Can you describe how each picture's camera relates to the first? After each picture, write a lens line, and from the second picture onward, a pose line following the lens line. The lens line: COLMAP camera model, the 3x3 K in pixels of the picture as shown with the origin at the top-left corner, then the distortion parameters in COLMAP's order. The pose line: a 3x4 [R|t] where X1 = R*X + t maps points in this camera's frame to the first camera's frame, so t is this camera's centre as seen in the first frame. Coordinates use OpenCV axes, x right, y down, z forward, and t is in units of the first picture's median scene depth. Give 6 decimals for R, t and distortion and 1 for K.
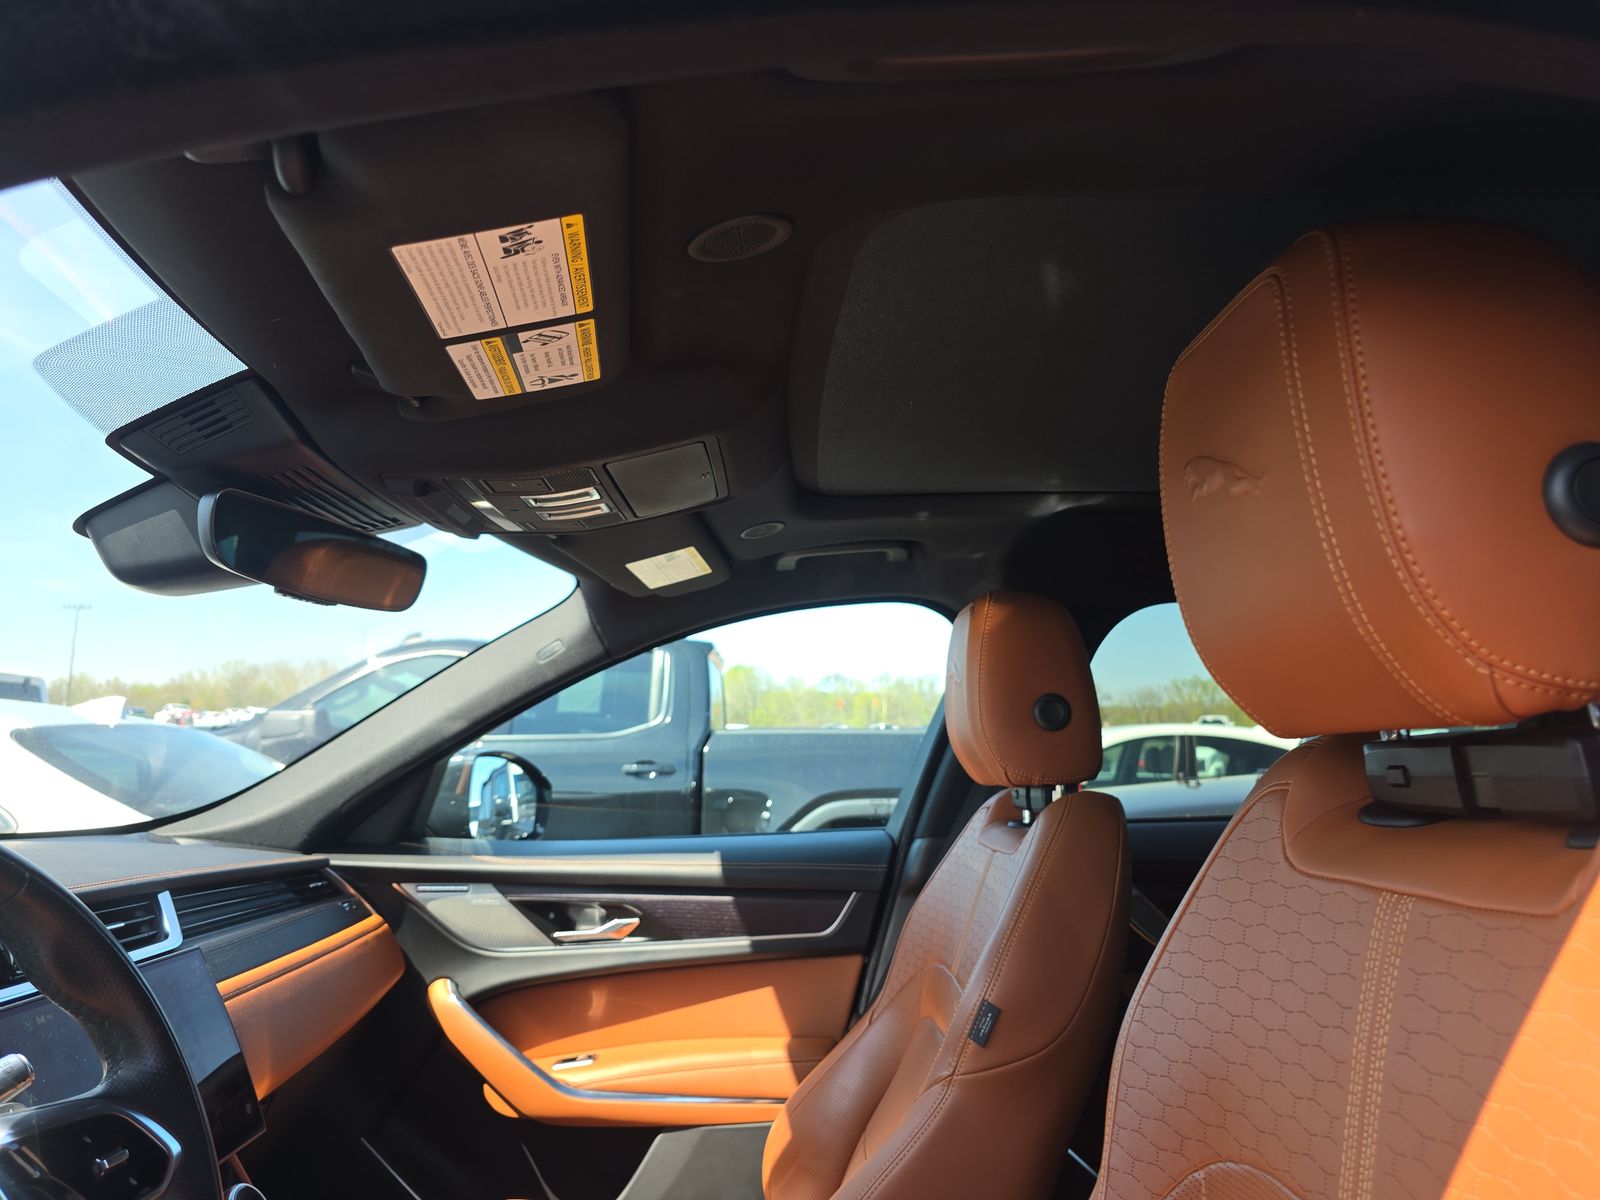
lens RADIAL K [[961.7, 0, 800.0], [0, 961.7, 600.0], [0, 0, 1]] dist [-0.005084, -0.027571]
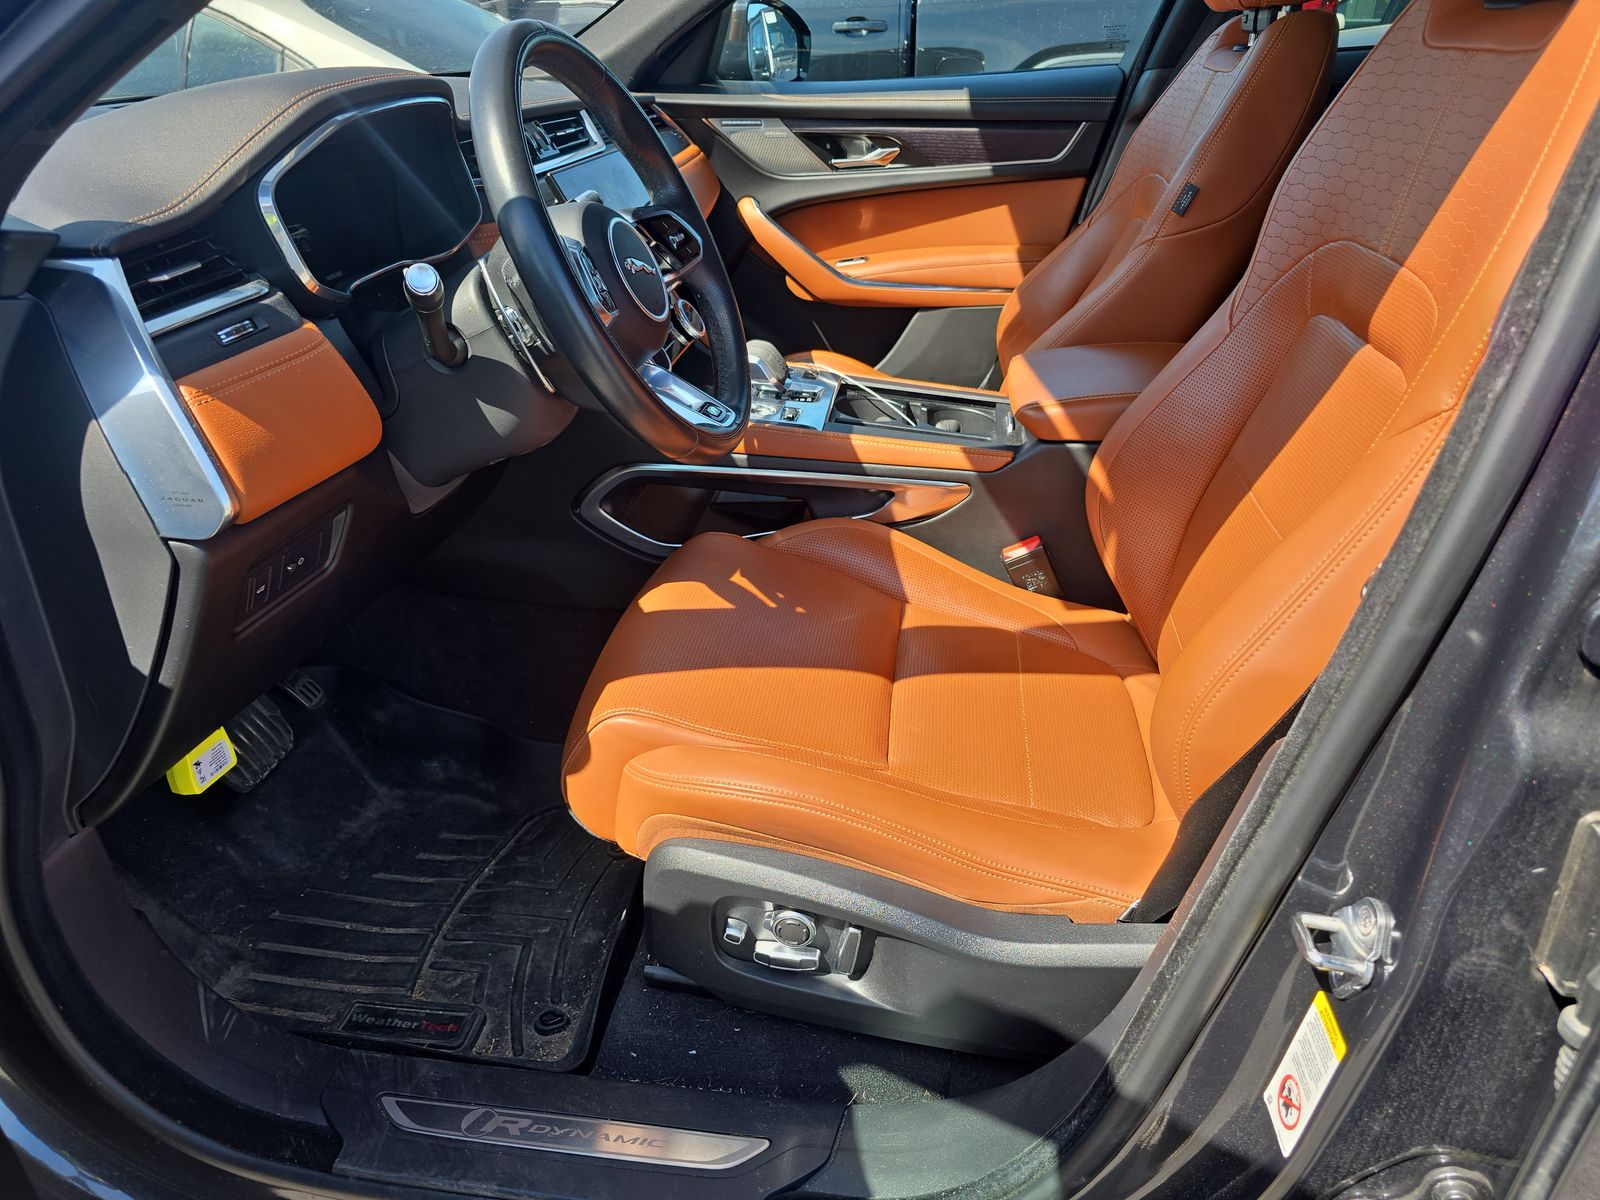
lens RADIAL K [[1052.1, 0, 800.0], [0, 1052.1, 600.0], [0, 0, 1]] dist [-0.007586, -0.000151]
pose [[0.988234, 0.053164, -0.143409, -0.072900], [0.045906, 0.791310, 0.609690, -0.031884], [0.145895, -0.609100, 0.779559, -0.410604]]
